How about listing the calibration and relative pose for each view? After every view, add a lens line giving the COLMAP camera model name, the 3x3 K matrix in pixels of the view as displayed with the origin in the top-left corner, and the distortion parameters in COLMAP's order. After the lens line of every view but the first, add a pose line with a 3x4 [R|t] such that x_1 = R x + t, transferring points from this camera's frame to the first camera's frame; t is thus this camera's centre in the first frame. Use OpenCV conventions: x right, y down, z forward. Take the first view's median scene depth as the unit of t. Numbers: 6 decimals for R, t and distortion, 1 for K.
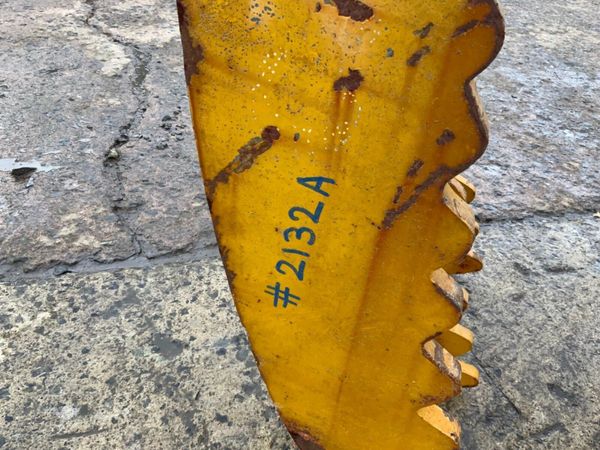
lens RADIAL K [[497.5, 0, 298.7], [0, 497.5, 222.0], [0, 0, 1]] dist [0.078129, -0.147989]
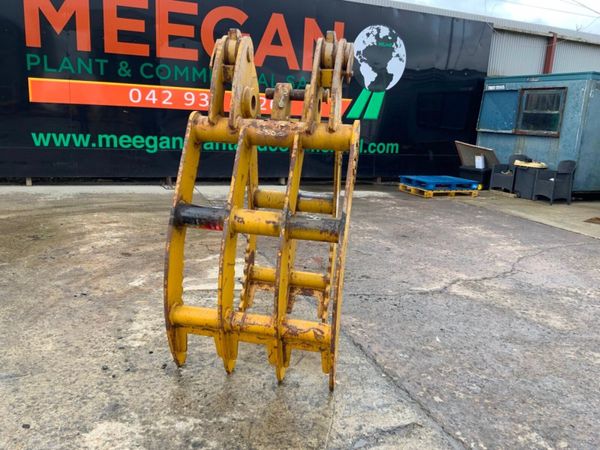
lens RADIAL K [[497.5, 0, 302.5], [0, 497.5, 224.7], [0, 0, 1]] dist [0.078129, -0.147989]
pose [[0.102308, 0.127917, -0.986494, 3.592210], [-0.642361, 0.765706, 0.032669, -0.490246], [0.759543, 0.630343, 0.160507, -0.032604]]
